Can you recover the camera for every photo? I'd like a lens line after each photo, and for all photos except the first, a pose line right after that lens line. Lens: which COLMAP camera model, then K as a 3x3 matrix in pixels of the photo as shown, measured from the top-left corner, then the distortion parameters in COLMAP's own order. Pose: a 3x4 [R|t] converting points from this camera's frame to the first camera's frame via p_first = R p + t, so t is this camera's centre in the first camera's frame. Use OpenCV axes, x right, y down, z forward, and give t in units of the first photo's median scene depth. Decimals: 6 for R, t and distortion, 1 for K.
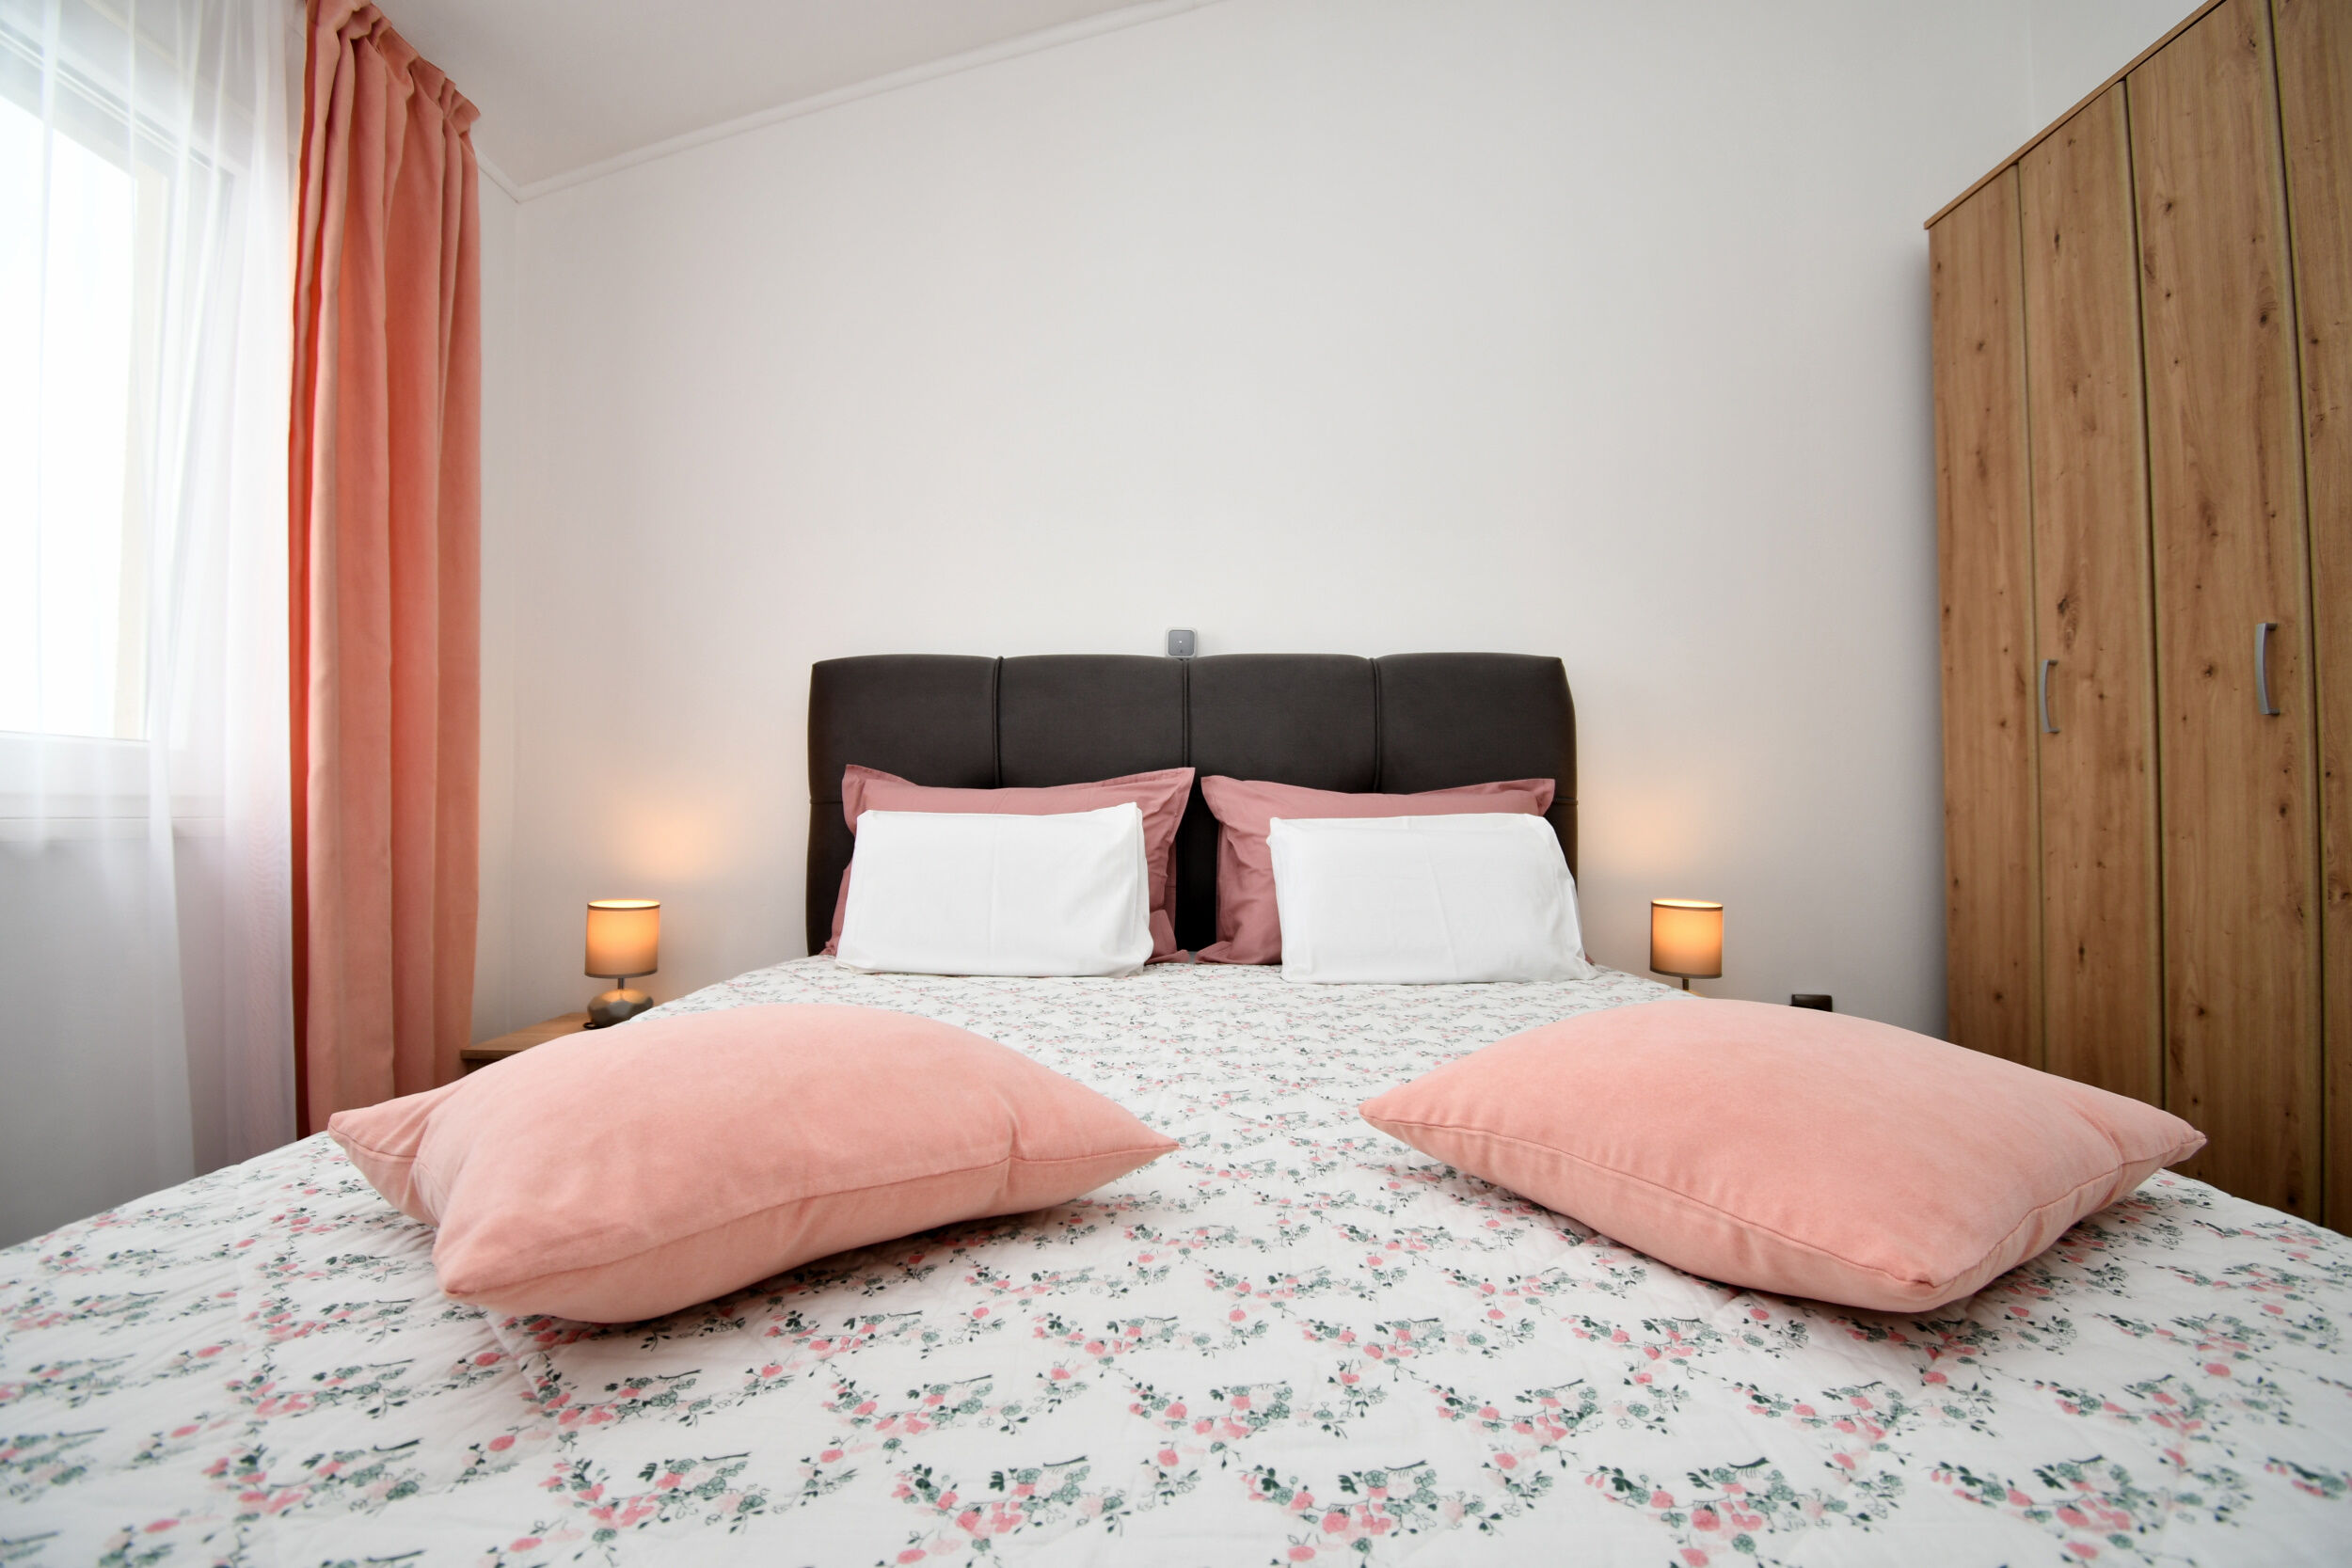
lens RADIAL K [[1032.9, 0, 1181.4], [0, 1032.9, 791.2], [0, 0, 1]] dist [0.014765, -0.020850]
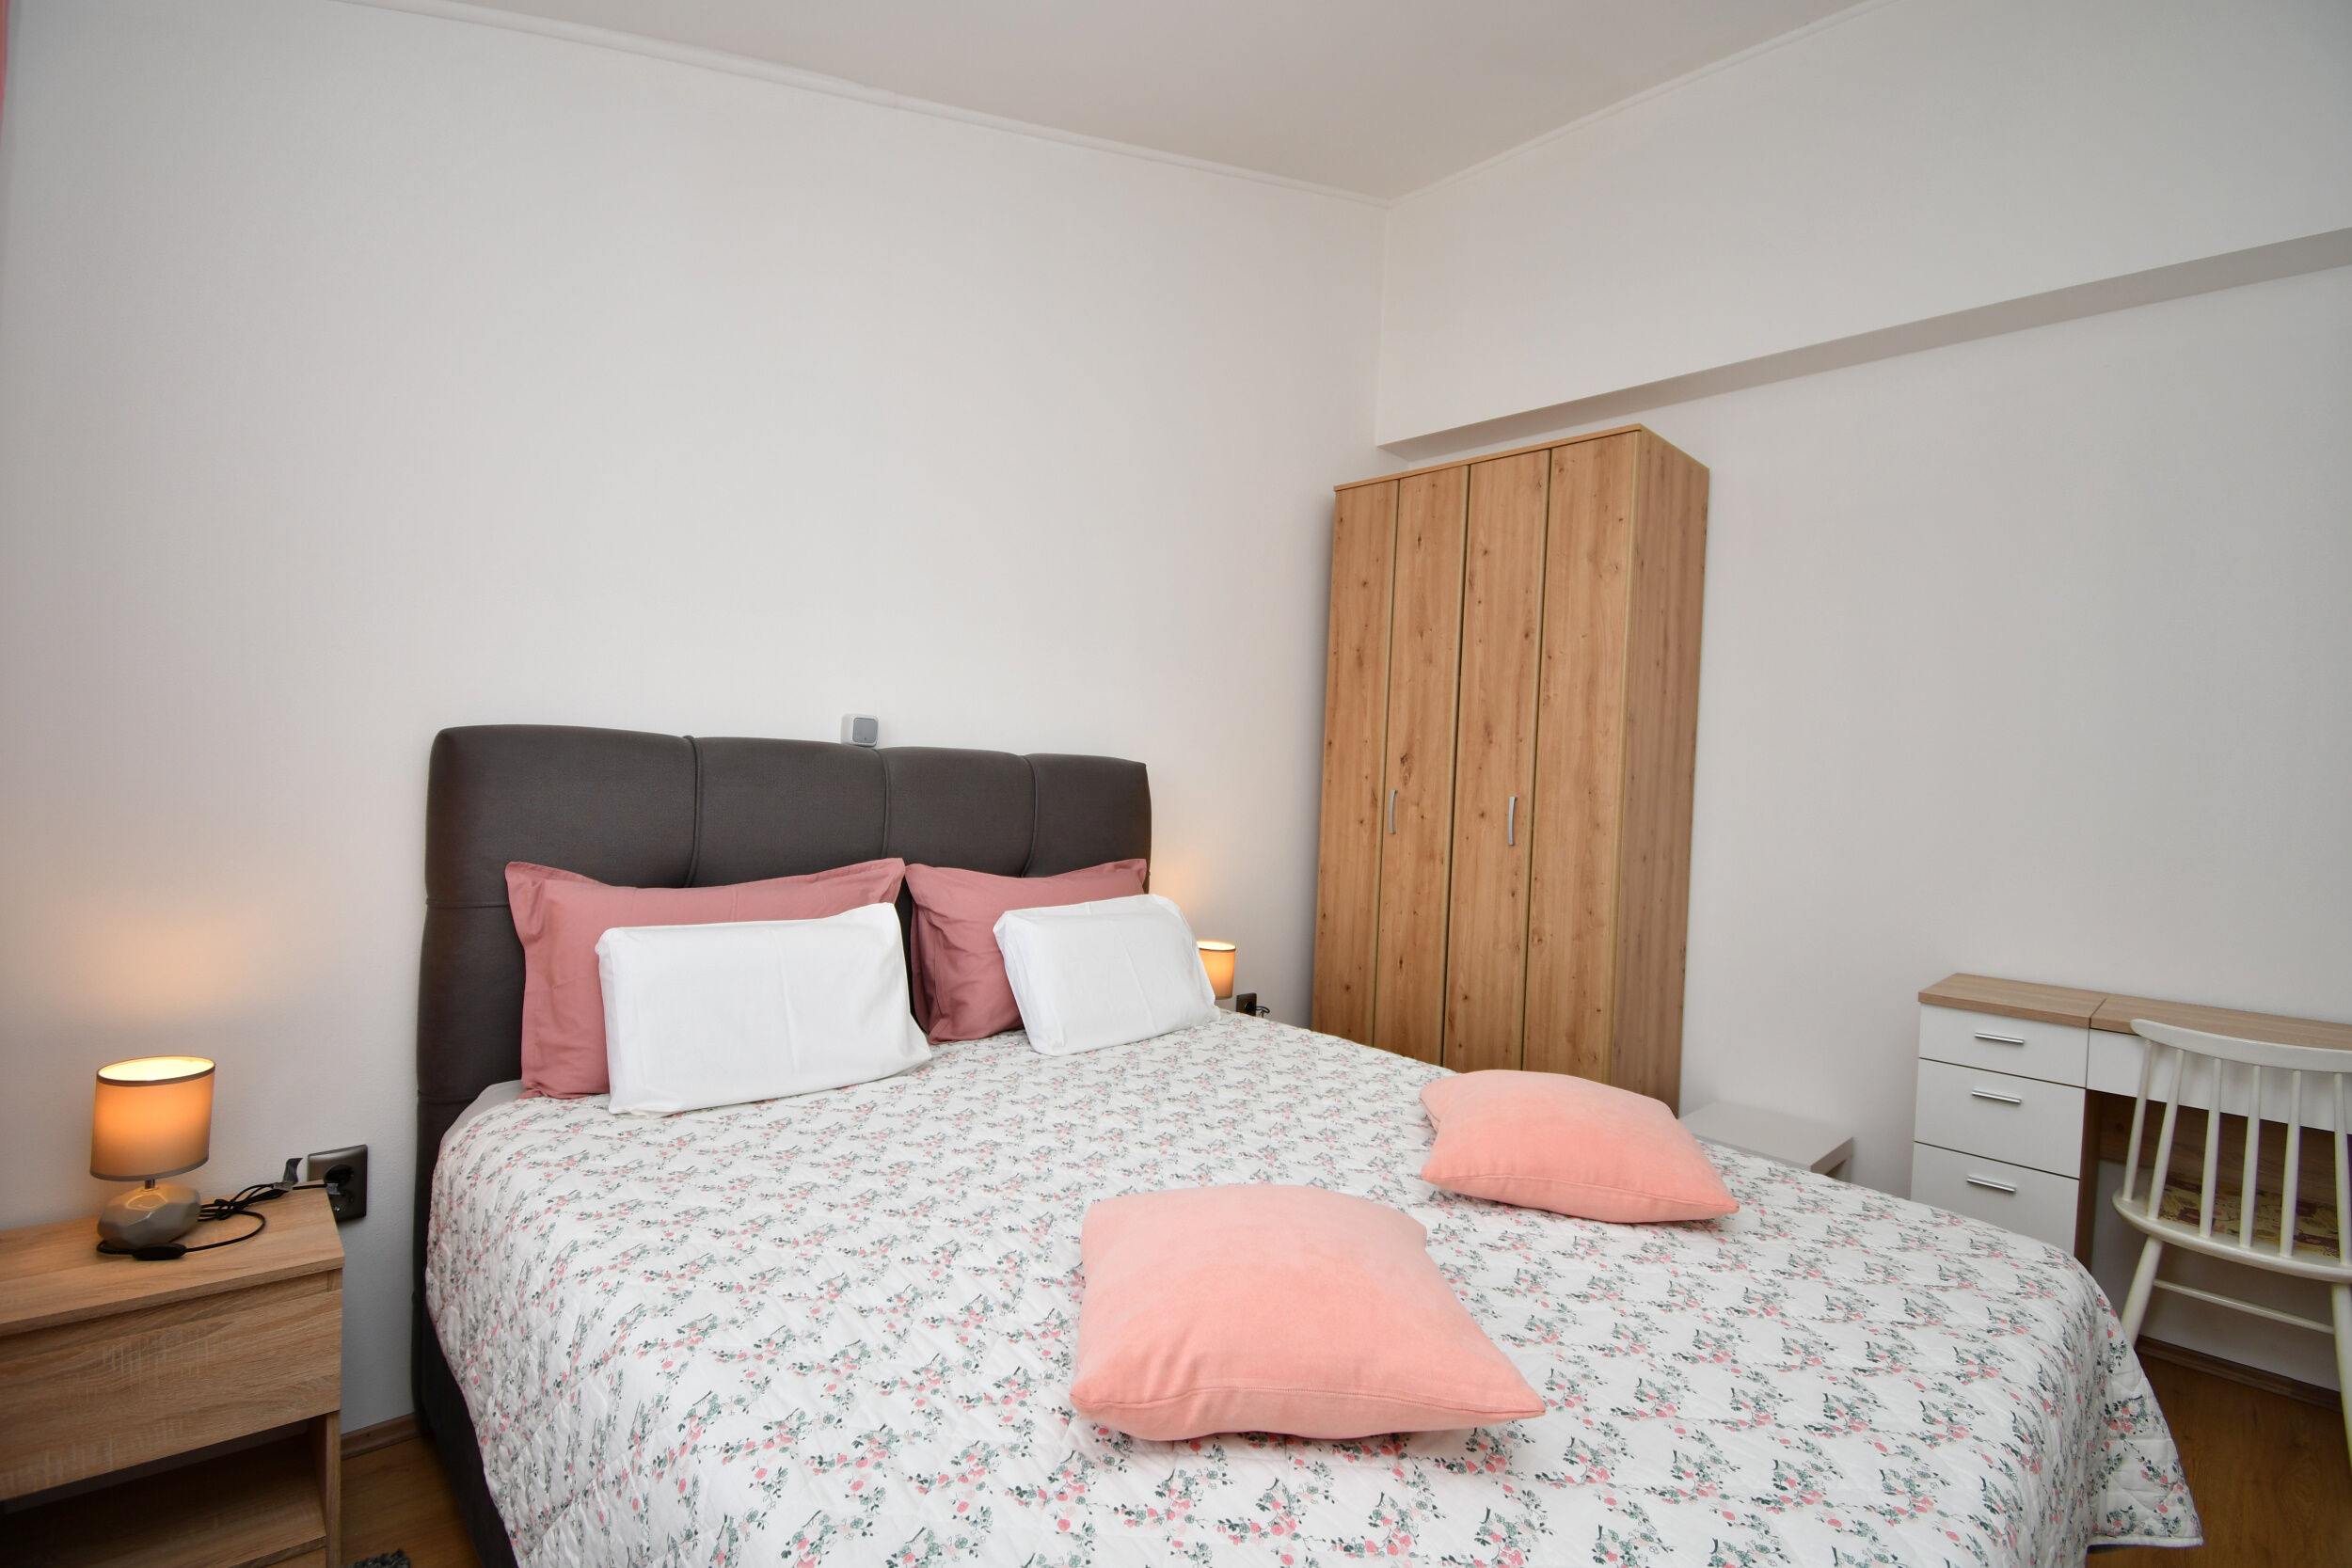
lens RADIAL K [[1032.9, 0, 1171.7], [0, 1032.9, 791.5], [0, 0, 1]] dist [0.014765, -0.020850]
pose [[0.722956, 0.019597, 0.690616, -0.590572], [-0.058052, 0.997786, 0.032458, -0.160114], [-0.688450, -0.063557, 0.722493, 0.034949]]
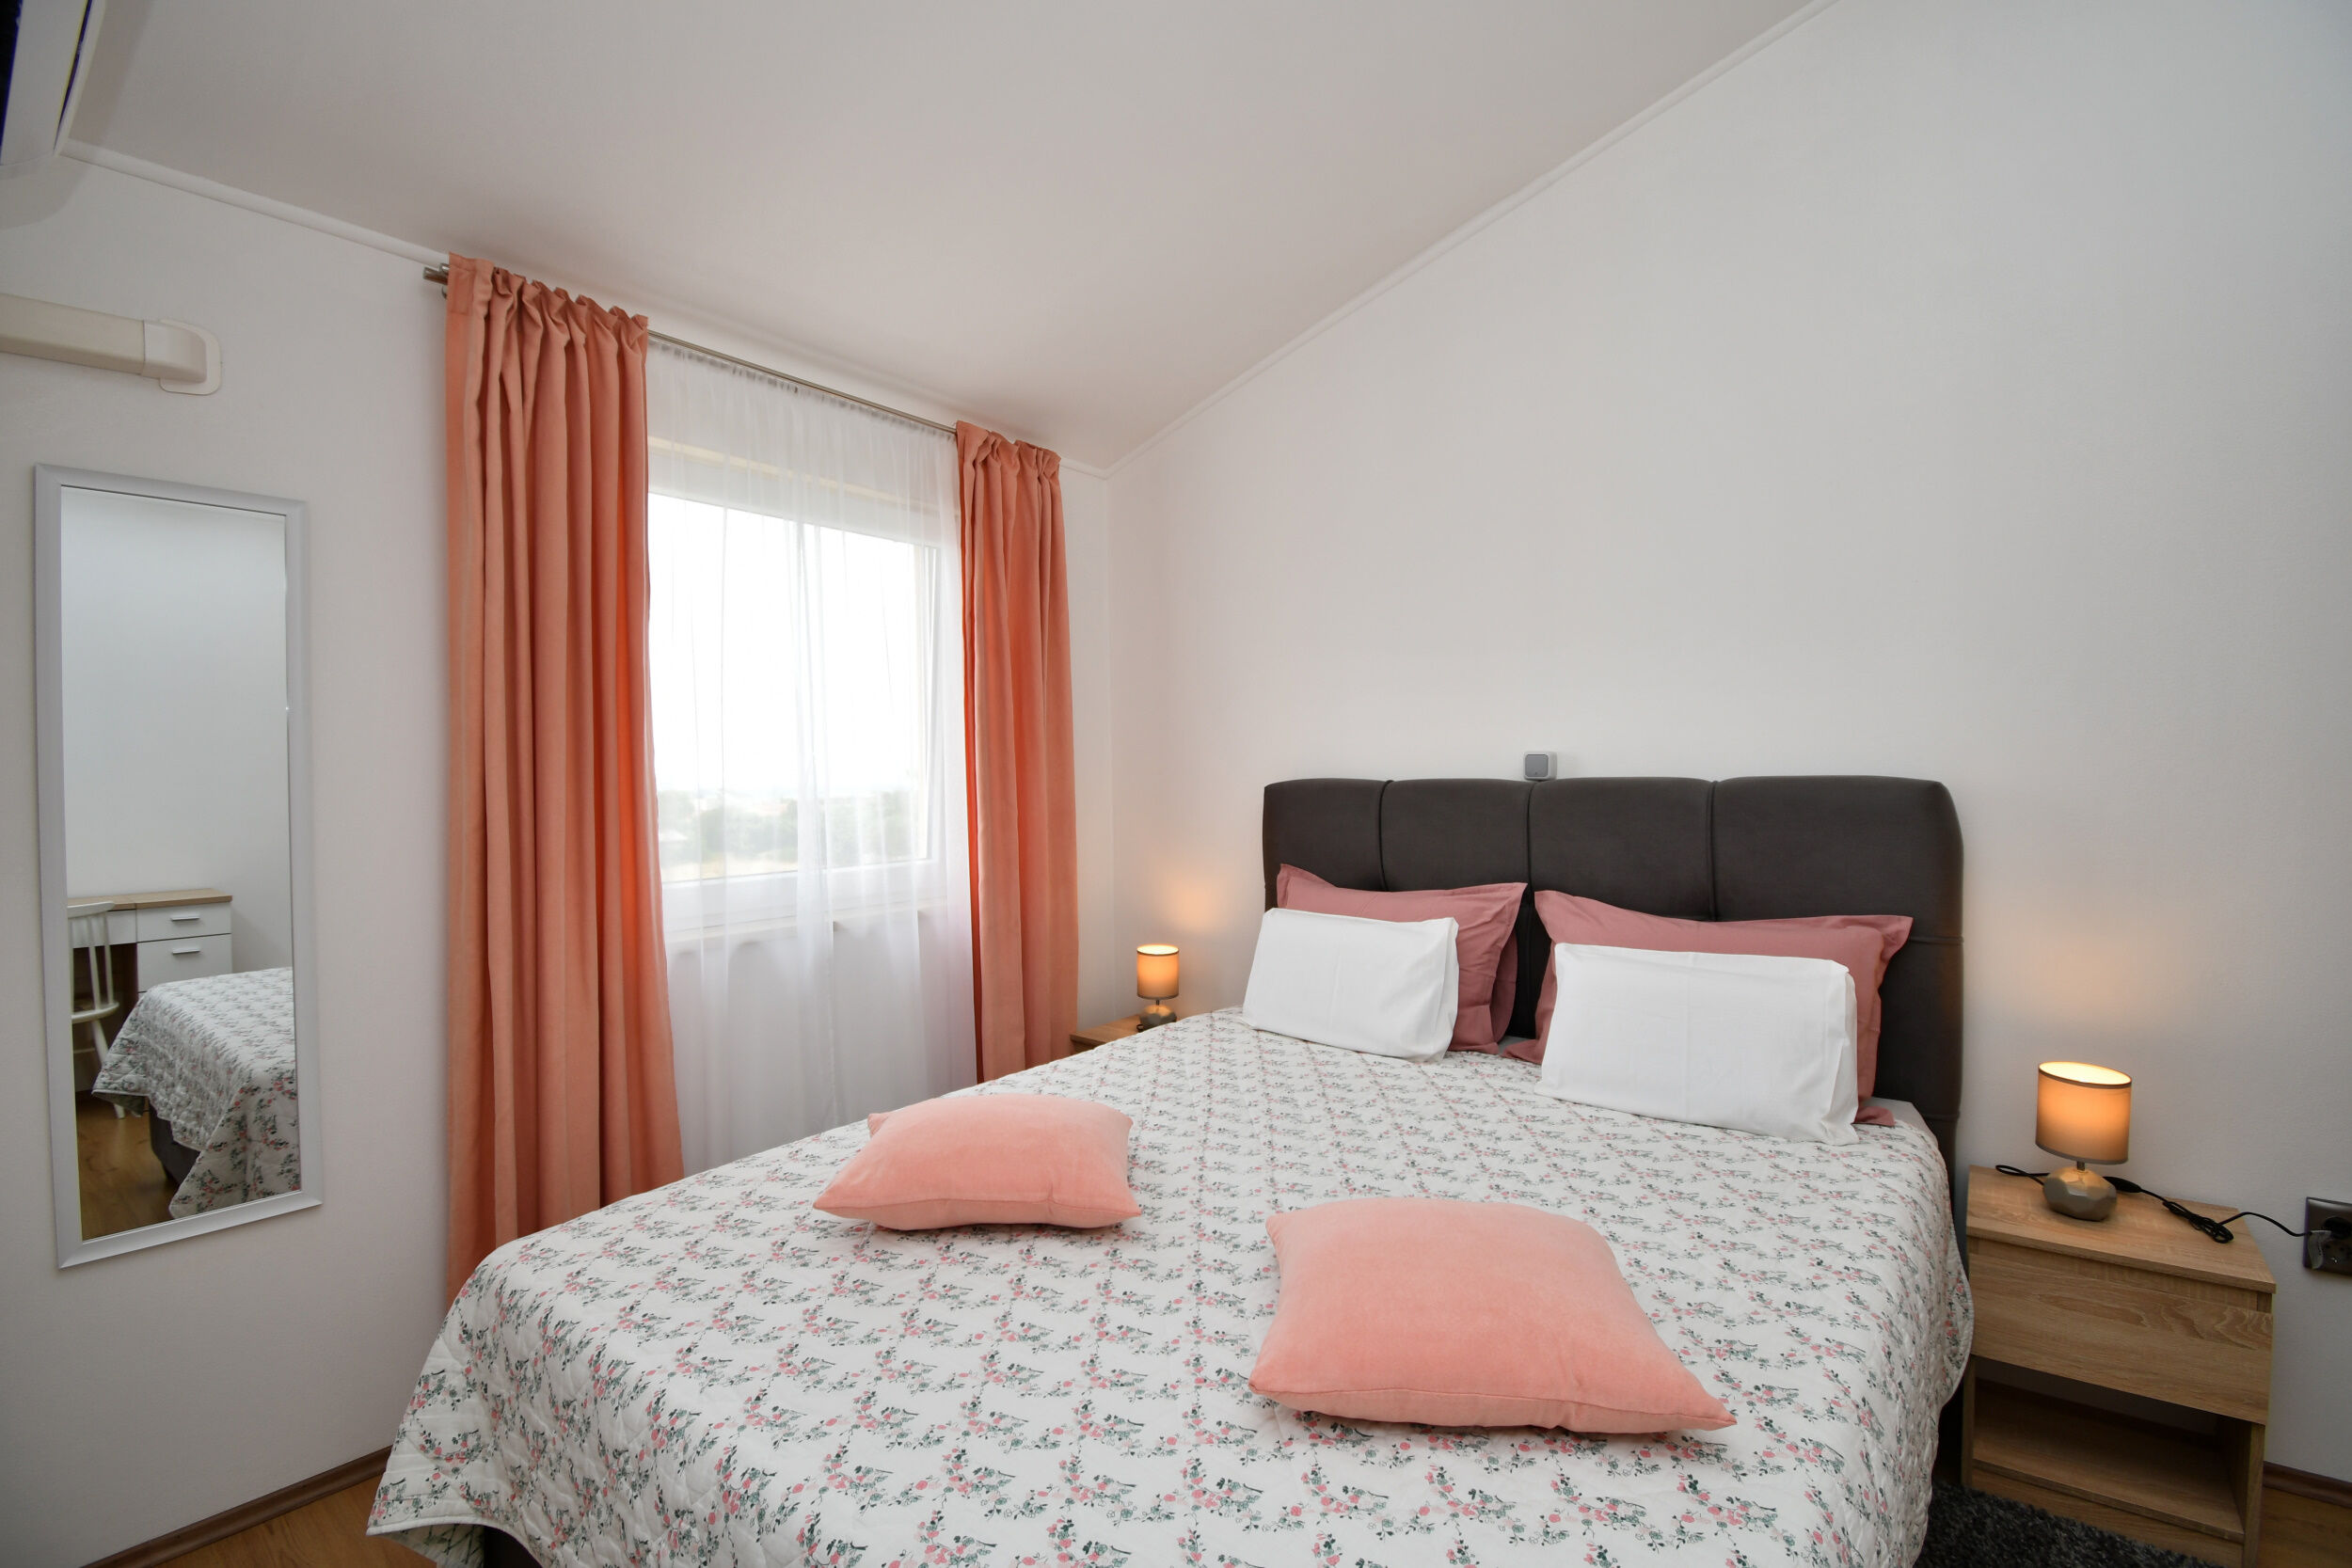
lens RADIAL K [[1032.9, 0, 1171.9], [0, 1032.9, 788.7], [0, 0, 1]] dist [0.014765, -0.020850]
pose [[0.771667, 0.001189, -0.636026, 0.493847], [0.026742, 0.999053, 0.034312, -0.199954], [0.635465, -0.043486, 0.770905, -0.159980]]
